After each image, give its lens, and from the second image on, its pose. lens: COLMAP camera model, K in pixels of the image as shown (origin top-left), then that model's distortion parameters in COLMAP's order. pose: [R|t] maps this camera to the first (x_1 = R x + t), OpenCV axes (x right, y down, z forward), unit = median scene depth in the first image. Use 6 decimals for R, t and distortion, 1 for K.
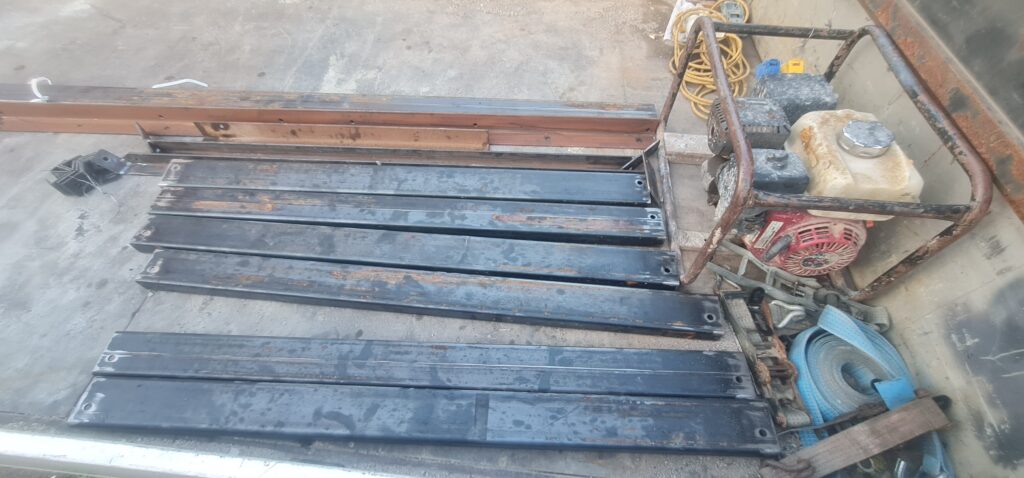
lens RADIAL K [[421.1, 0, 515.9], [0, 421.1, 240.3], [0, 0, 1]] dist [-0.012402, 0.005229]
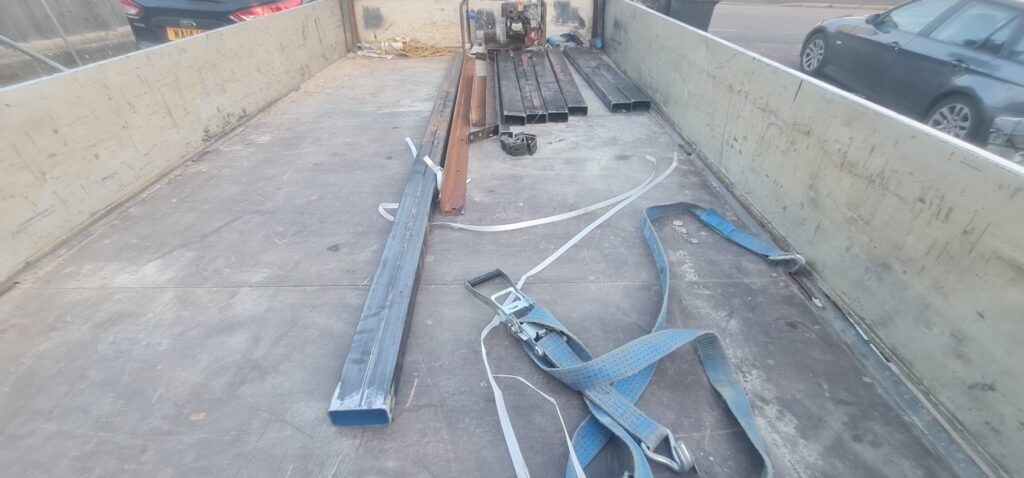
lens RADIAL K [[421.1, 0, 515.9], [0, 421.1, 240.3], [0, 0, 1]] dist [-0.012402, 0.005229]
pose [[-0.109187, -0.563361, 0.818964, -2.417322], [0.824289, 0.409143, 0.391344, -0.593569], [-0.555541, 0.717793, 0.419699, 0.684951]]
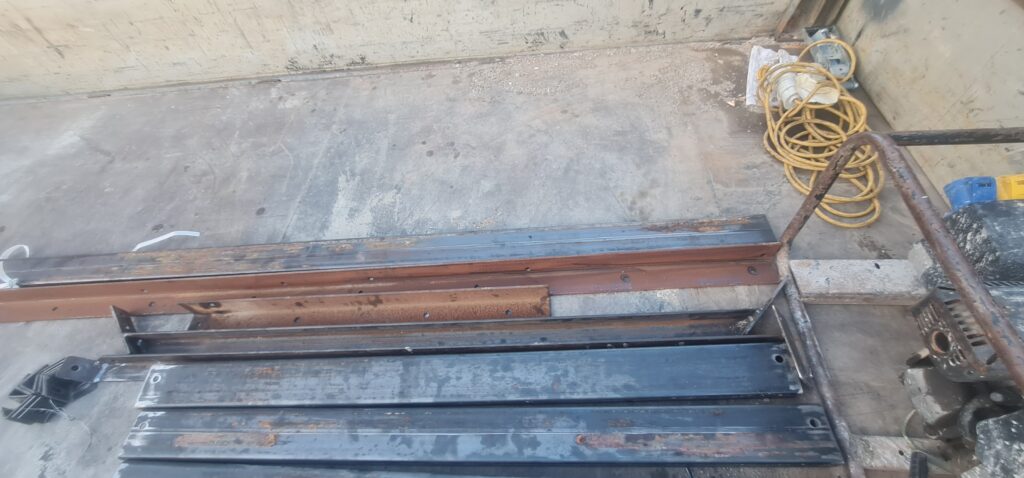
lens RADIAL K [[421.1, 0, 515.9], [0, 421.1, 240.3], [0, 0, 1]] dist [-0.012402, 0.005229]
pose [[0.992630, -0.099852, -0.068664, -0.068232], [0.098087, 0.994766, -0.028615, -0.347808], [0.071162, 0.021669, 0.997229, 0.269830]]
